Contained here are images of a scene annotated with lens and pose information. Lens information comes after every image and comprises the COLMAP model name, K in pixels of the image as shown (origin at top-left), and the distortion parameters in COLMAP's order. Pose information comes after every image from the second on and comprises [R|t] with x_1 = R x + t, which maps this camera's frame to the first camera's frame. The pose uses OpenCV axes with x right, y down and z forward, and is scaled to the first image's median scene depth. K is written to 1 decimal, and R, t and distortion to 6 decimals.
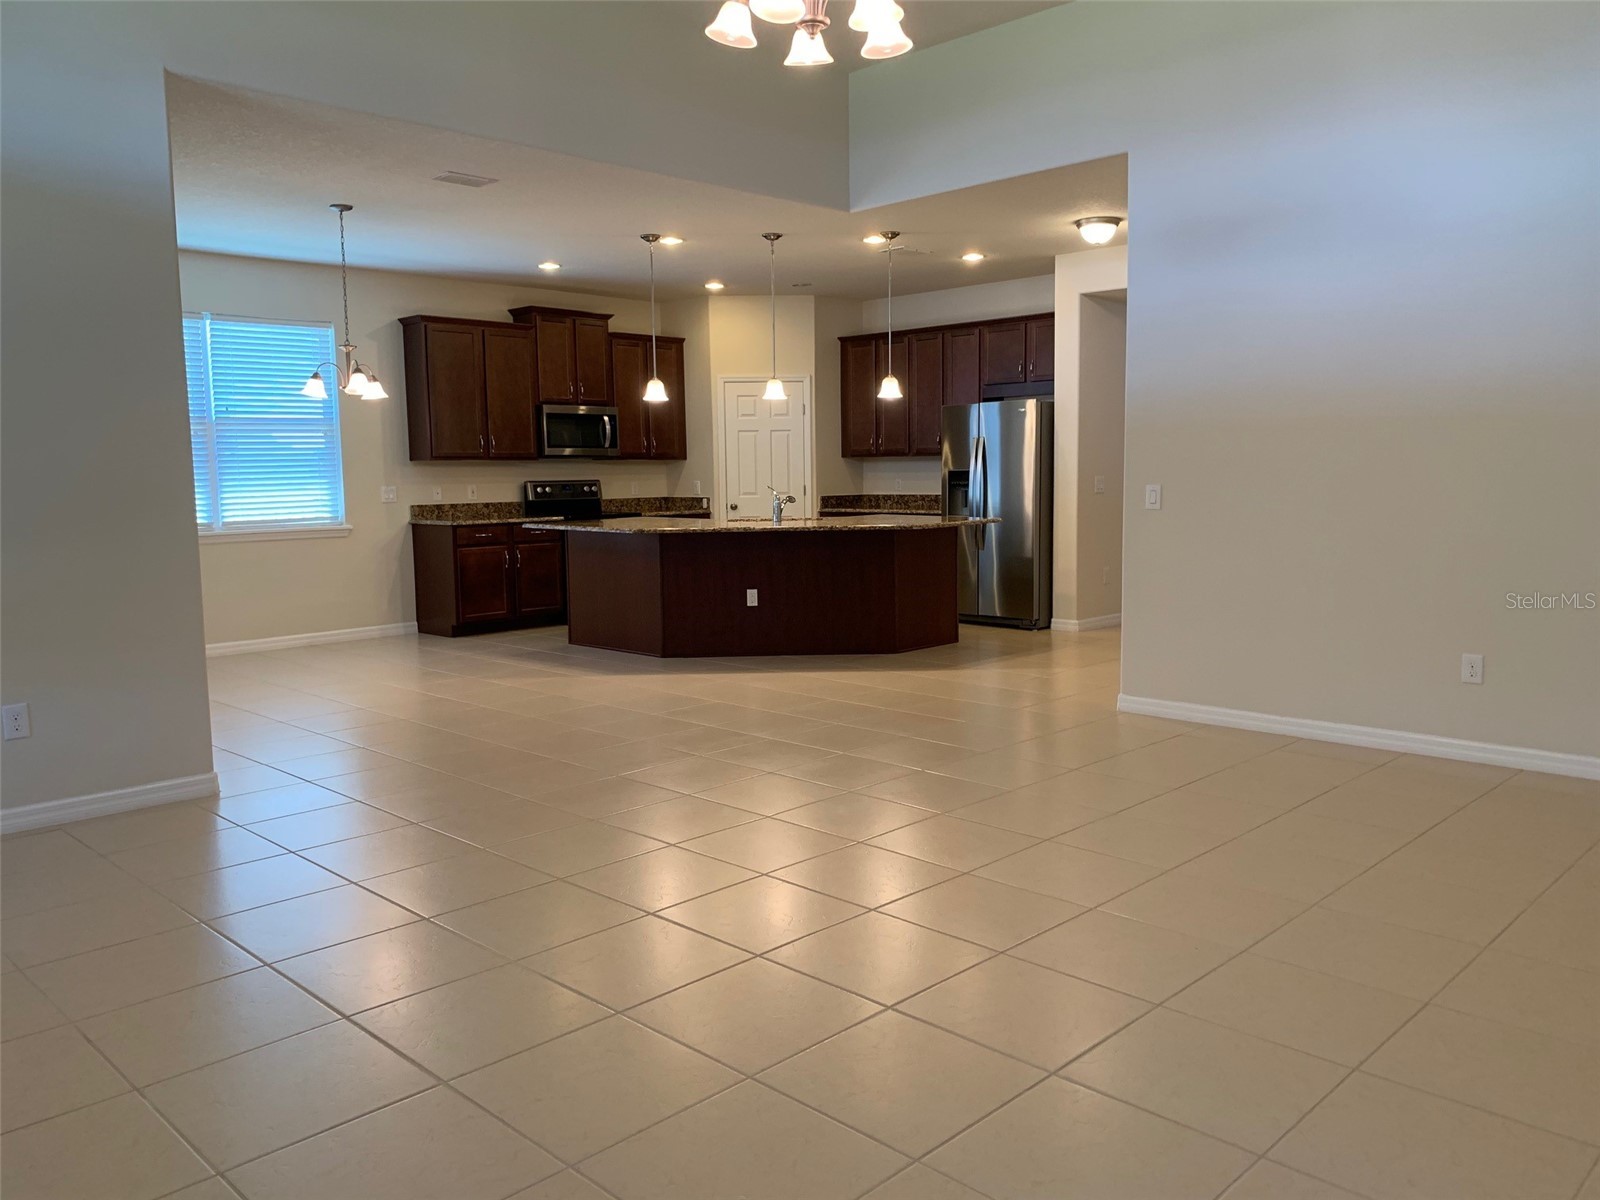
lens RADIAL K [[1227.5, 0, 792.5], [0, 1227.5, 606.6], [0, 0, 1]] dist [0.055275, -0.062137]
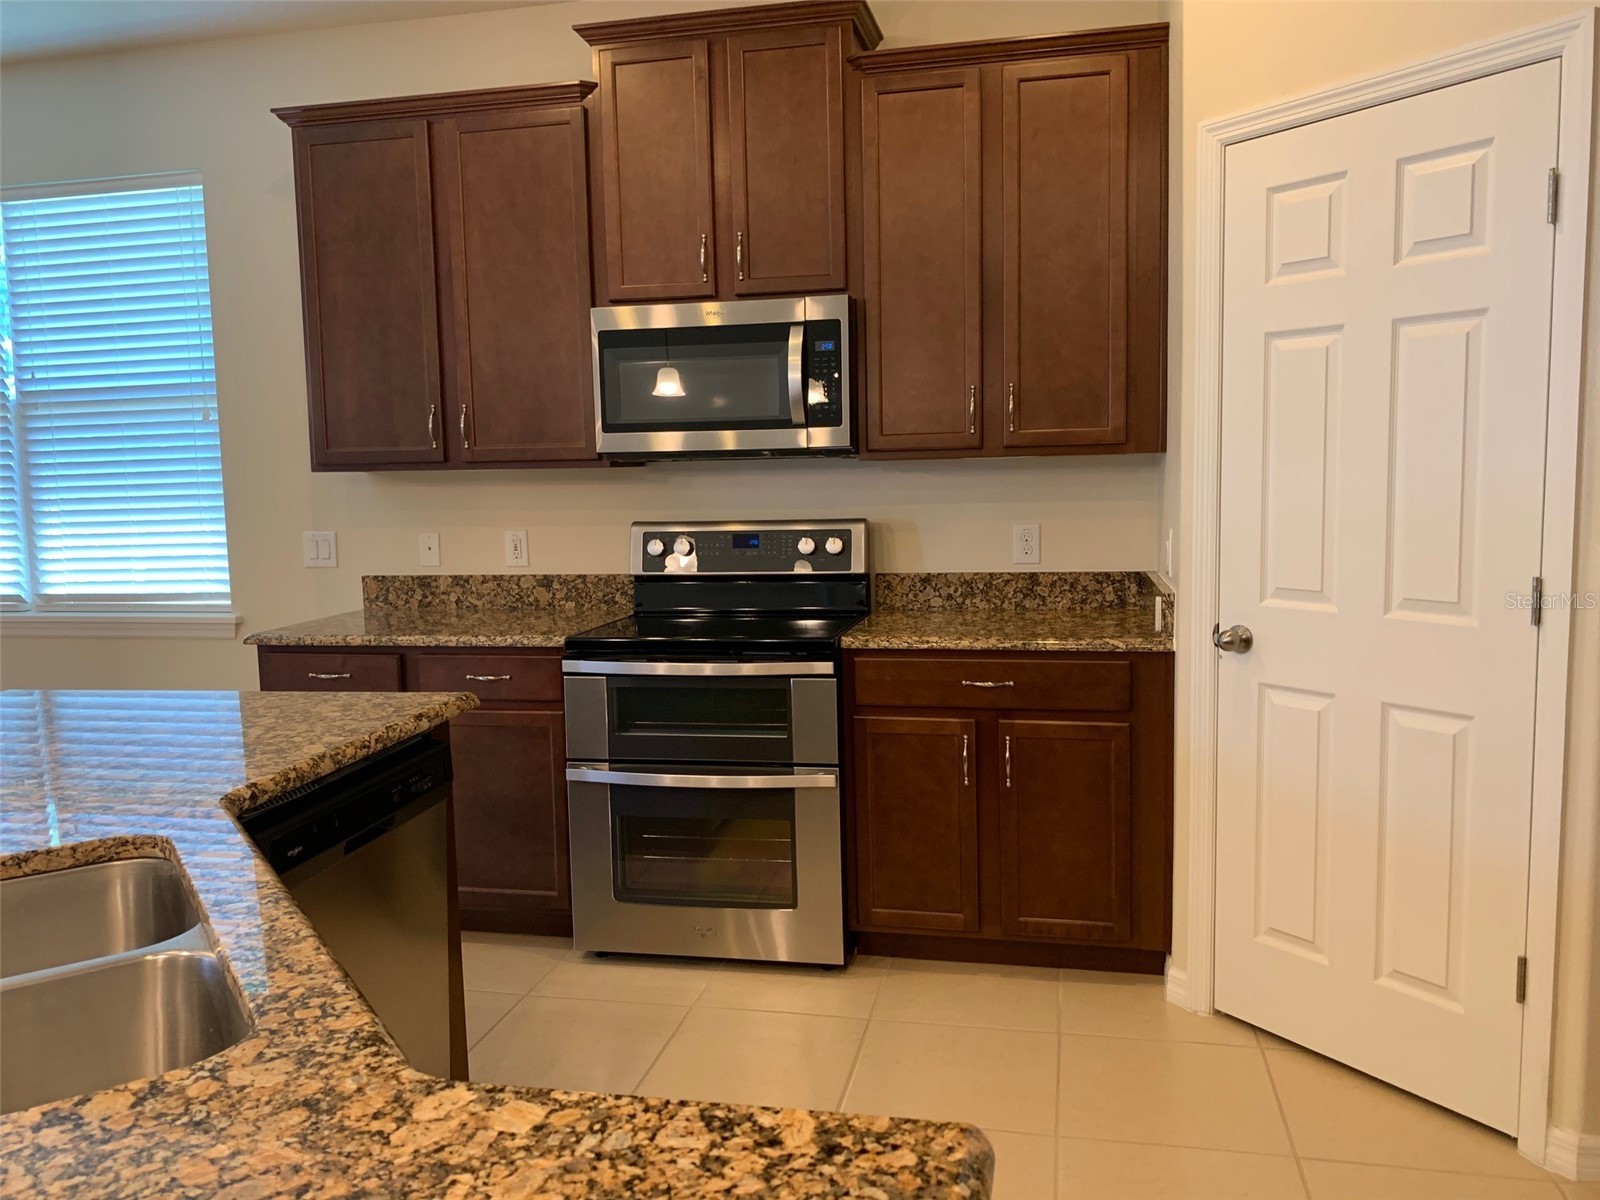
lens RADIAL K [[1227.5, 0, 800.8], [0, 1227.5, 597.8], [0, 0, 1]] dist [0.055275, -0.062137]
pose [[0.539766, 0.093922, -0.836559, 0.137675], [-0.077529, 0.995079, 0.061697, -0.115755], [0.838238, 0.031556, 0.544391, 0.918174]]
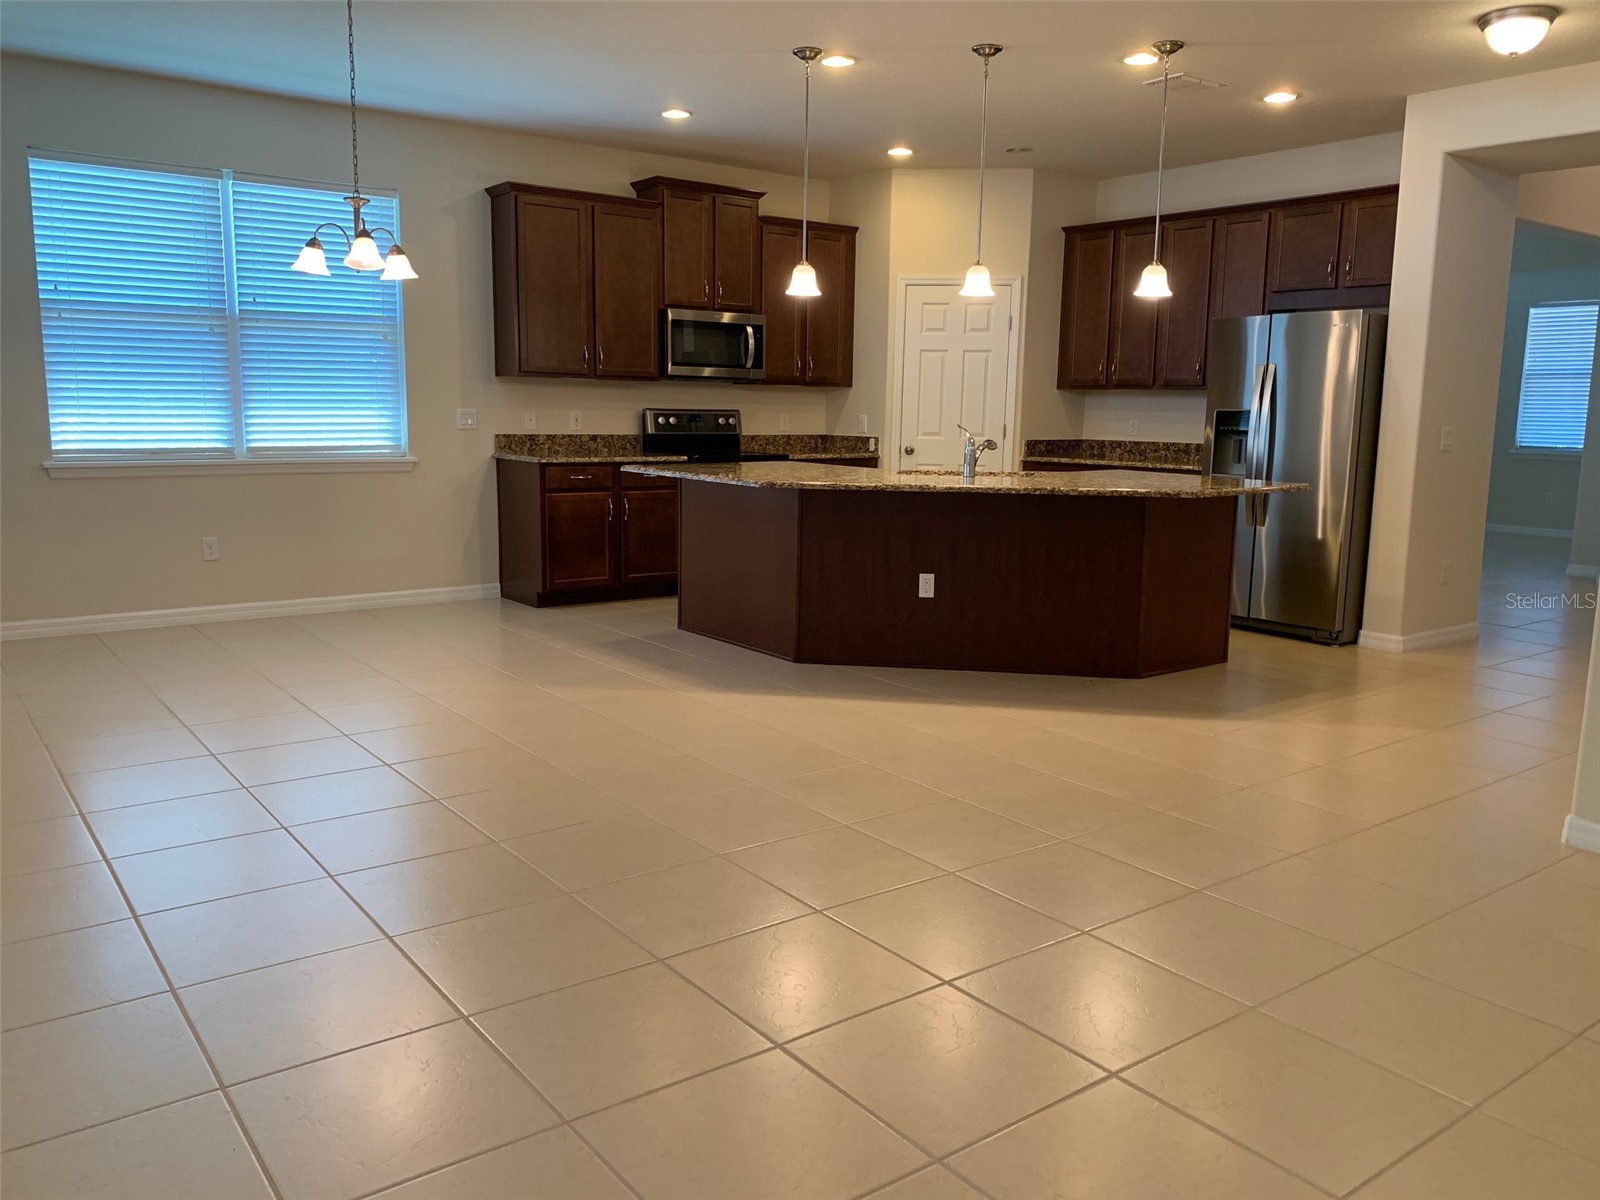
lens RADIAL K [[1227.5, 0, 795.7], [0, 1227.5, 603.8], [0, 0, 1]] dist [0.055275, -0.062137]
pose [[0.989073, 0.054313, -0.137056, -0.009172], [-0.047498, 0.997490, 0.052517, -0.025901], [0.139565, -0.045434, 0.989170, 0.258607]]
